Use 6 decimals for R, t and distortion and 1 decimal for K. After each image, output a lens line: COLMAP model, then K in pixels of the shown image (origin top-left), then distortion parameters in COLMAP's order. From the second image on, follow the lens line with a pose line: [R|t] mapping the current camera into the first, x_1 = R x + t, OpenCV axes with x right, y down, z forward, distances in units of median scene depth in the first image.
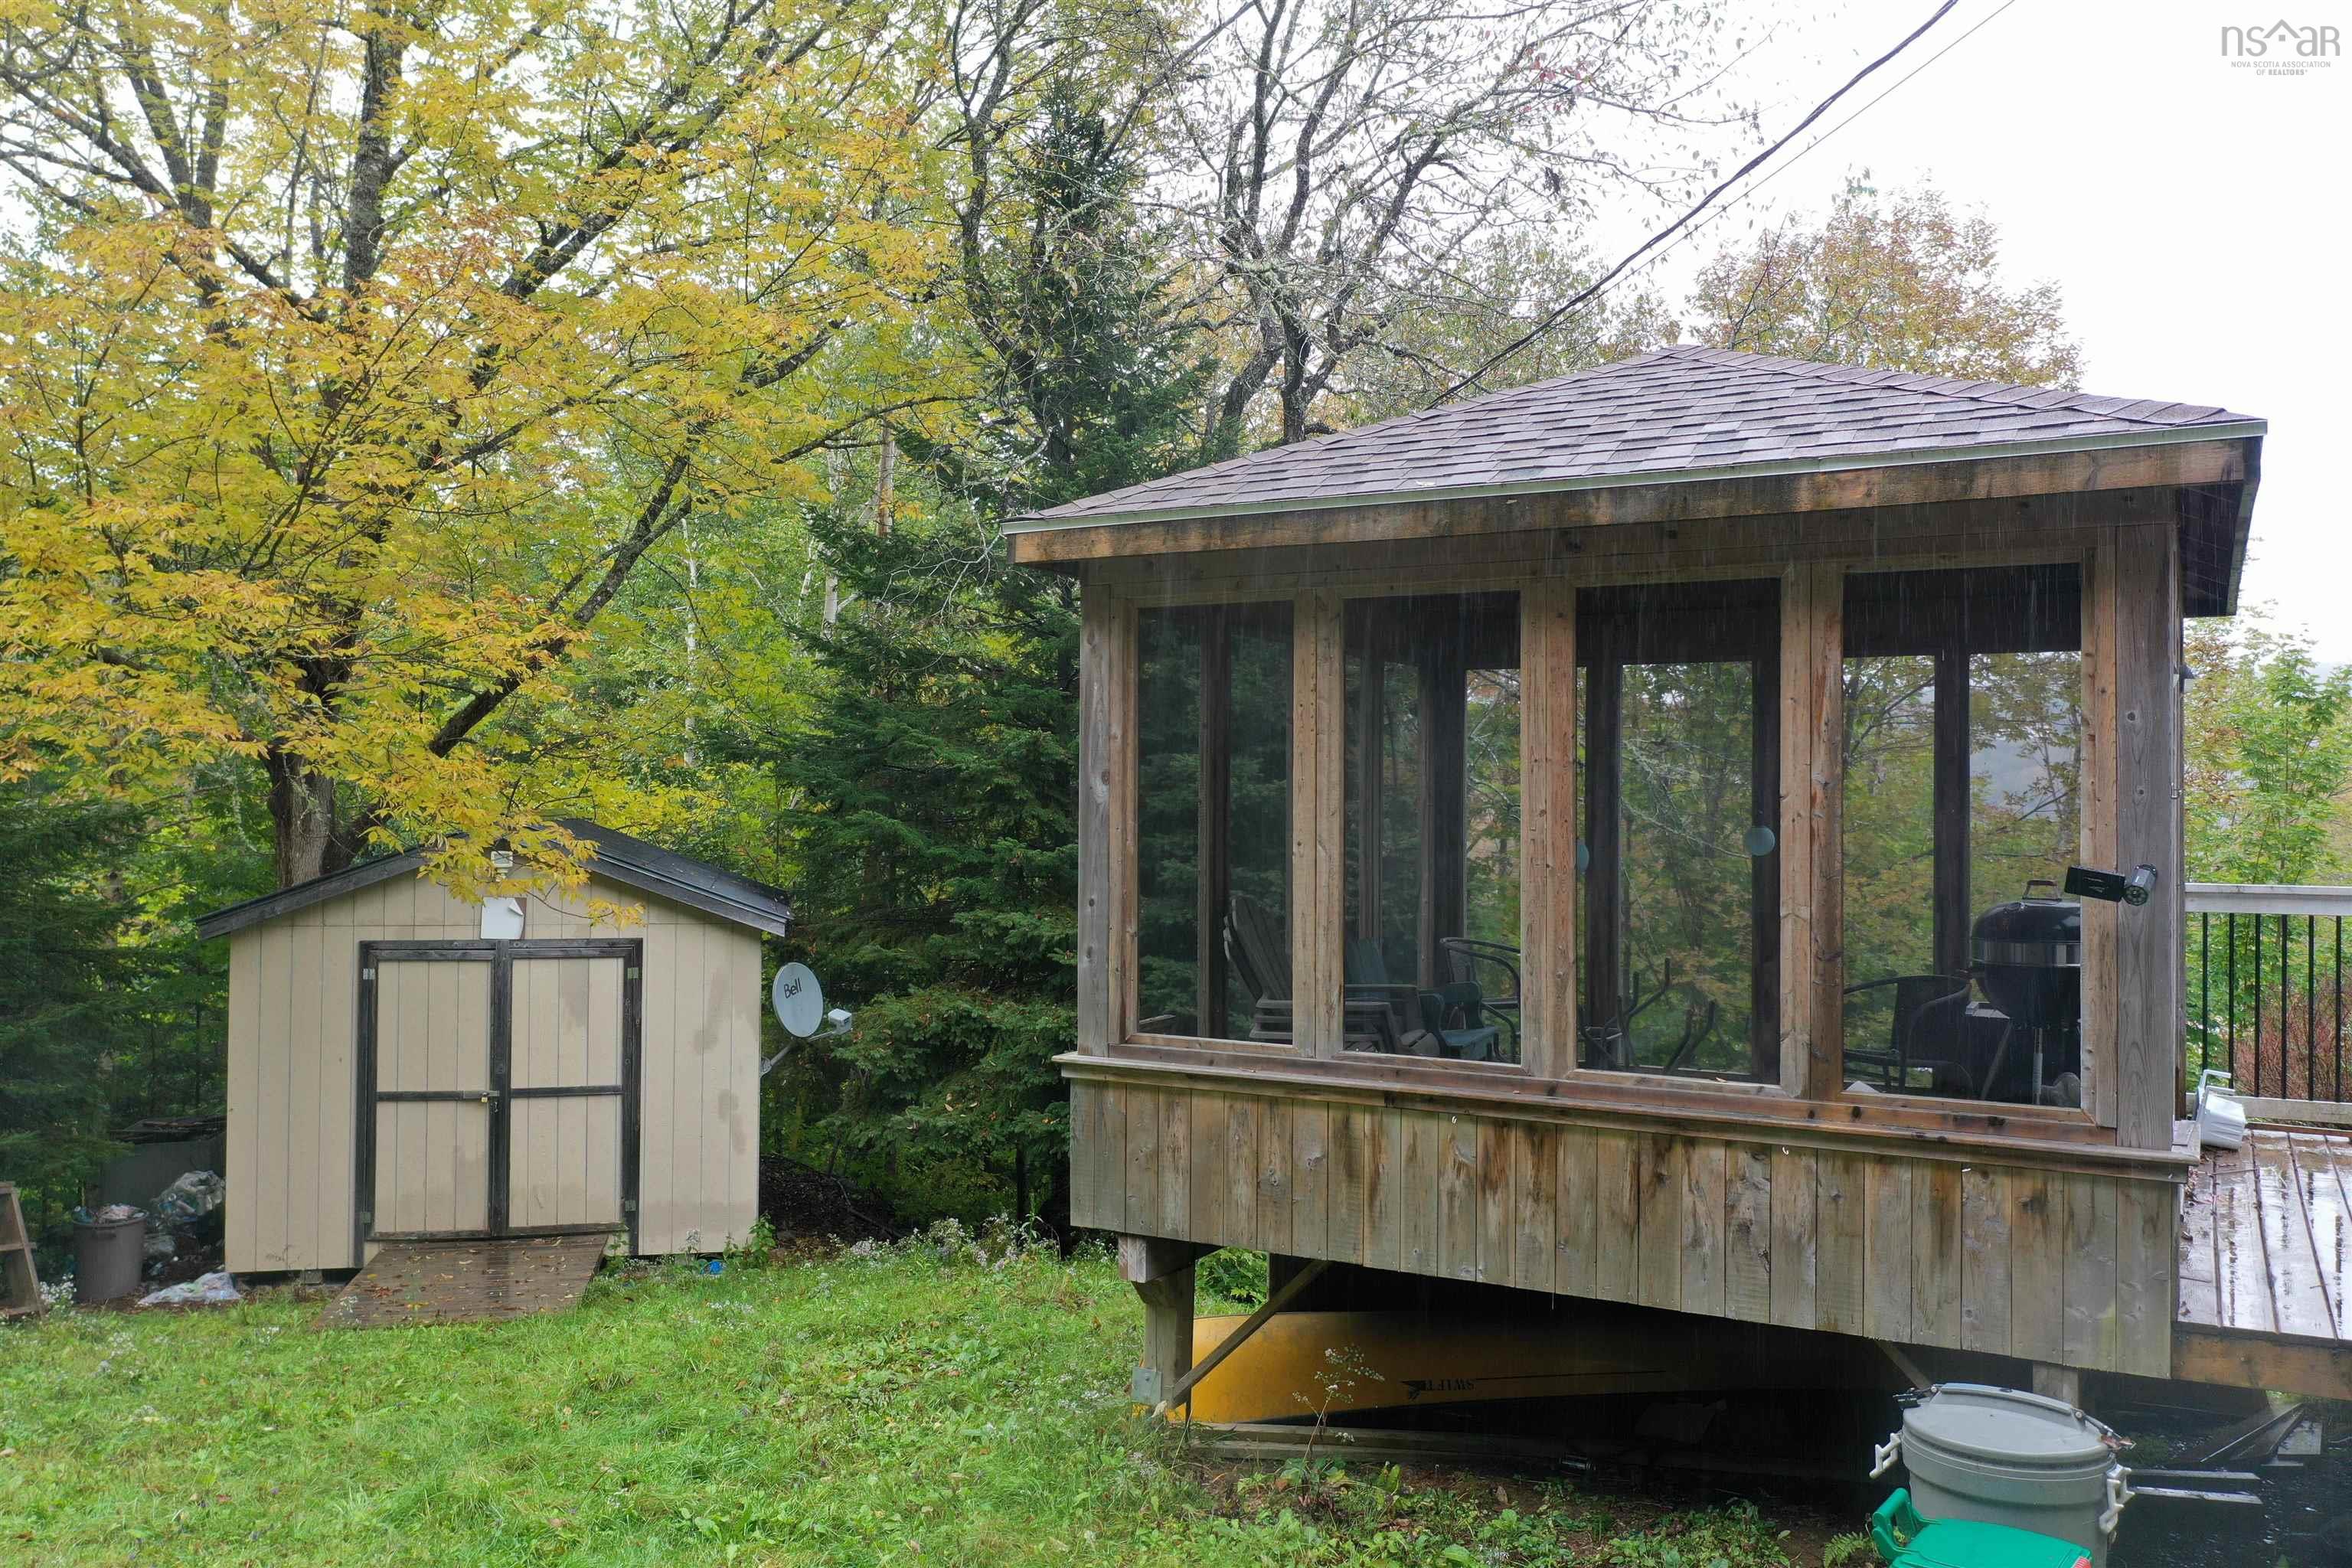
lens RADIAL K [[1876.4, 0, 1175.7], [0, 1876.4, 785.2], [0, 0, 1]] dist [-0.009933, 0.016382]
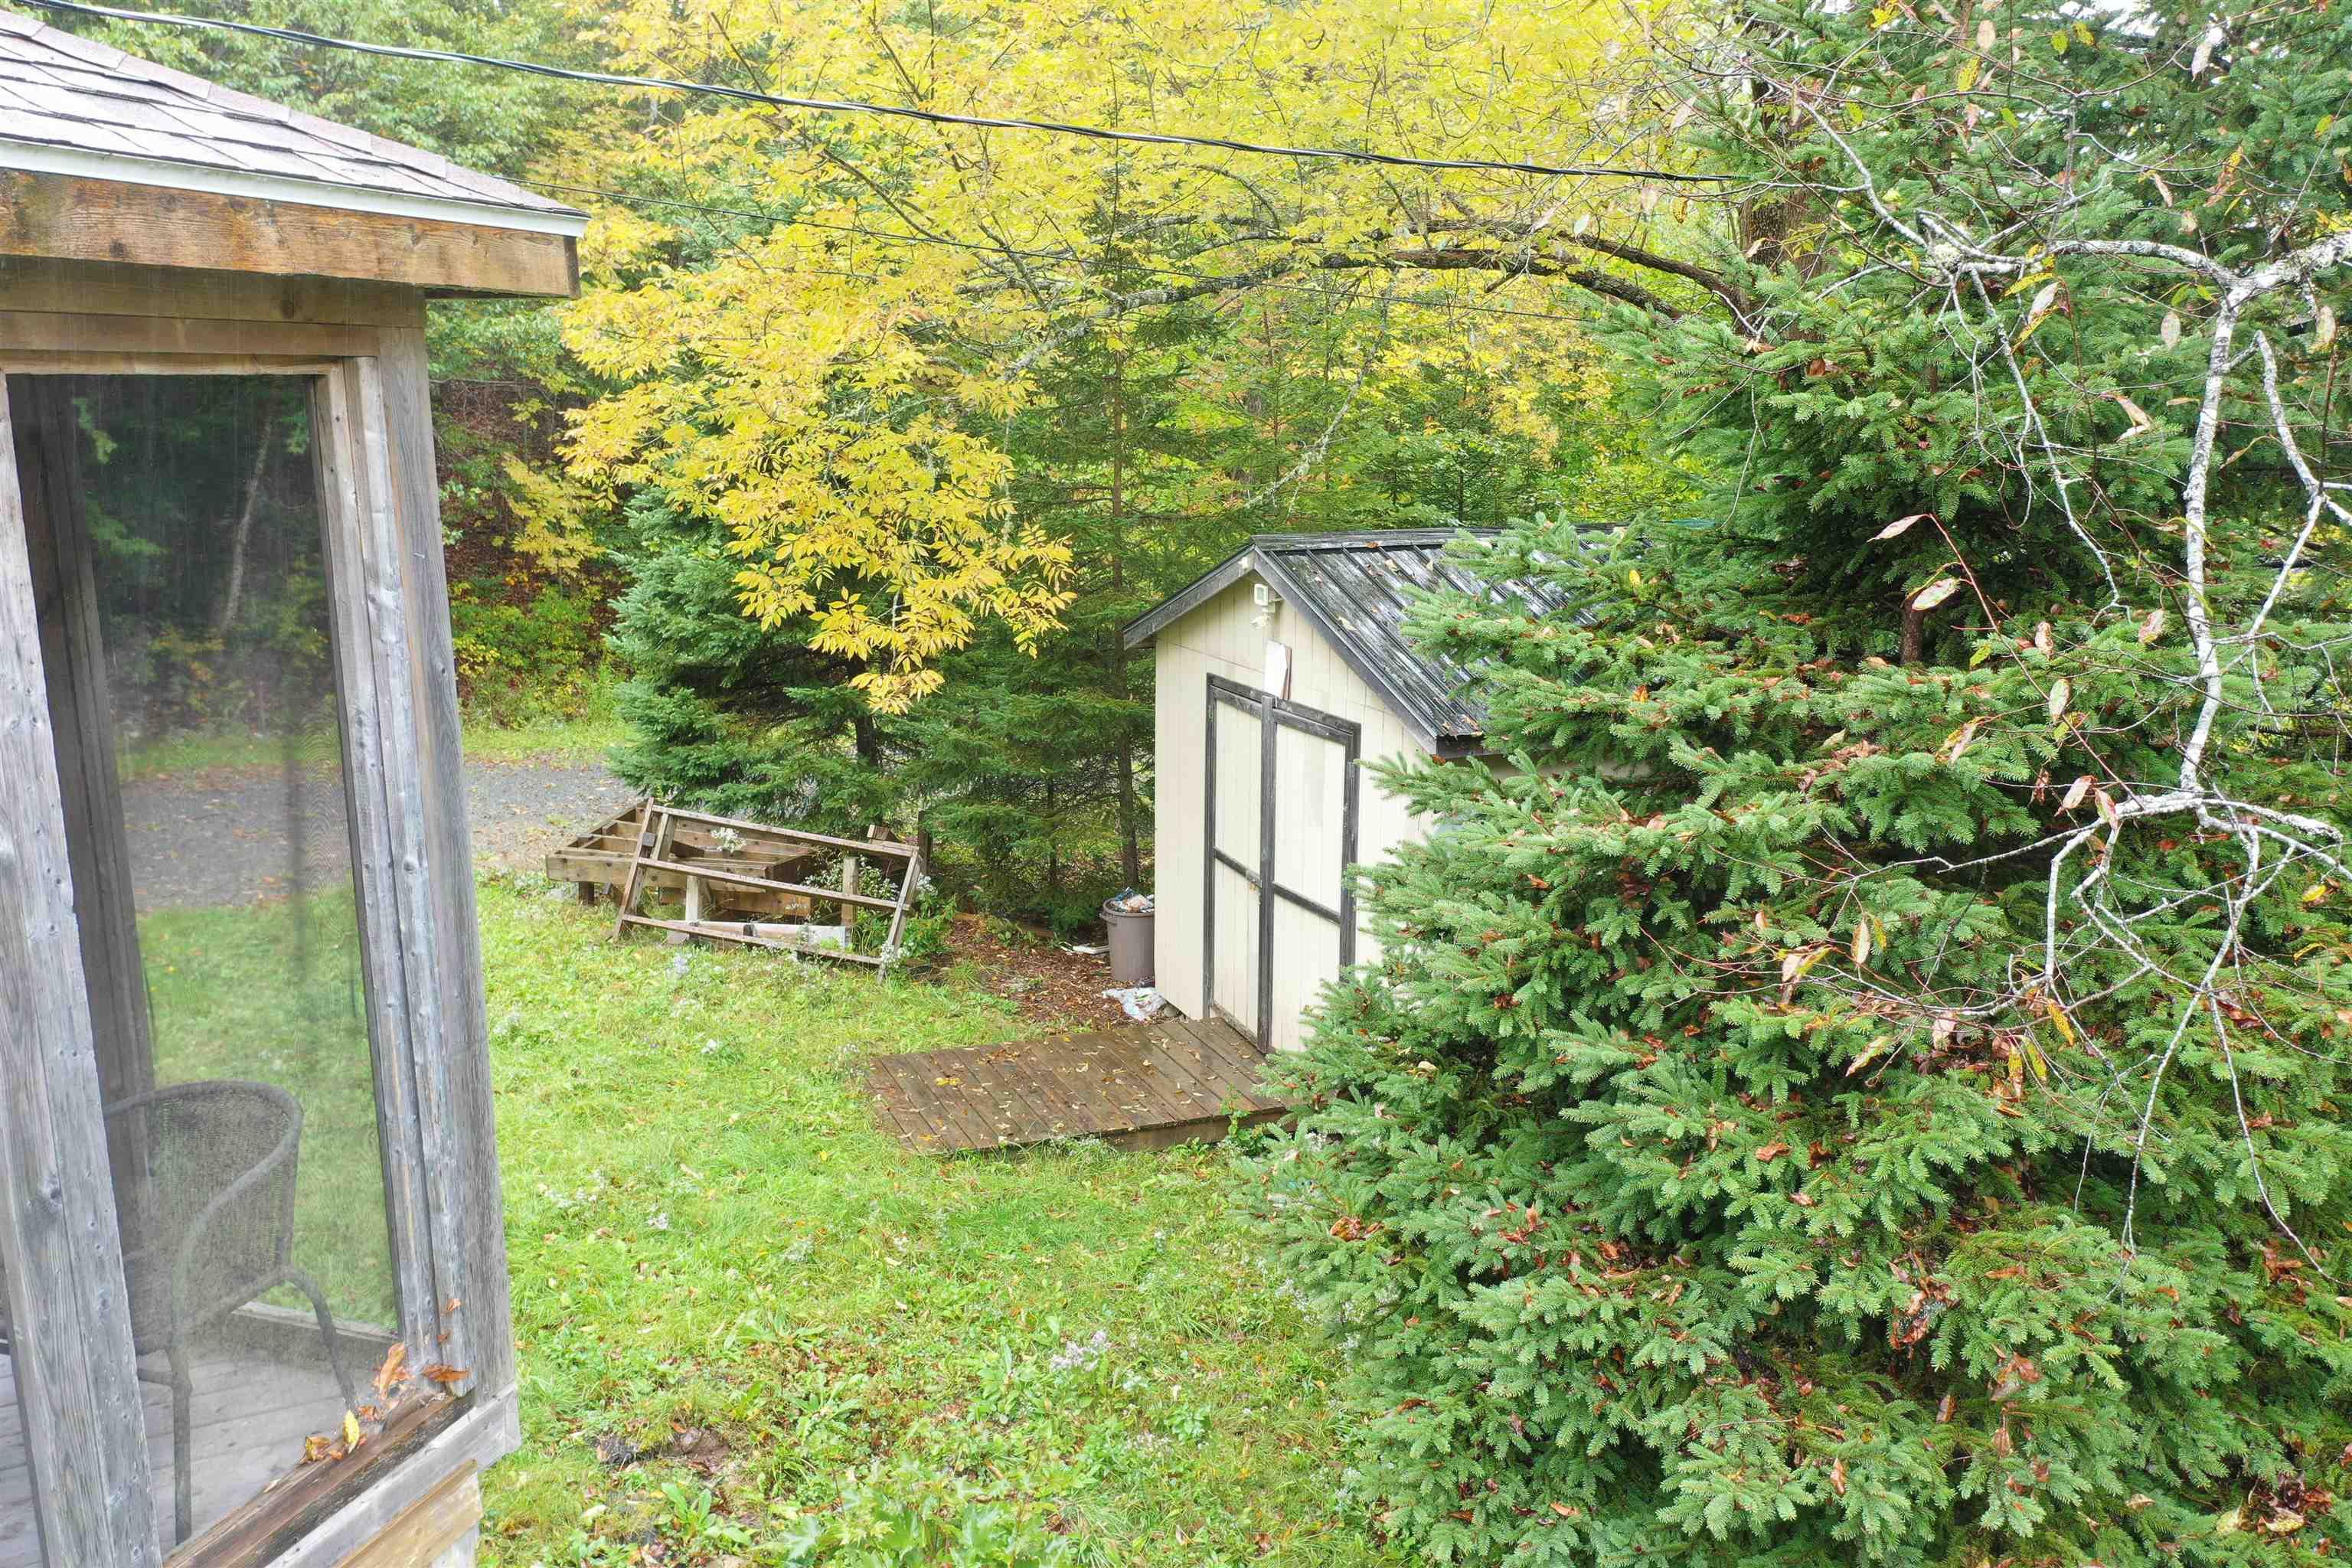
lens RADIAL K [[1876.4, 0, 1176.0], [0, 1876.4, 787.5], [0, 0, 1]] dist [-0.009933, 0.016382]
pose [[0.201905, 0.197225, -0.959342, 0.397663], [0.012727, 0.978904, 0.203925, -0.041104], [0.979322, -0.053383, 0.195136, 0.803091]]
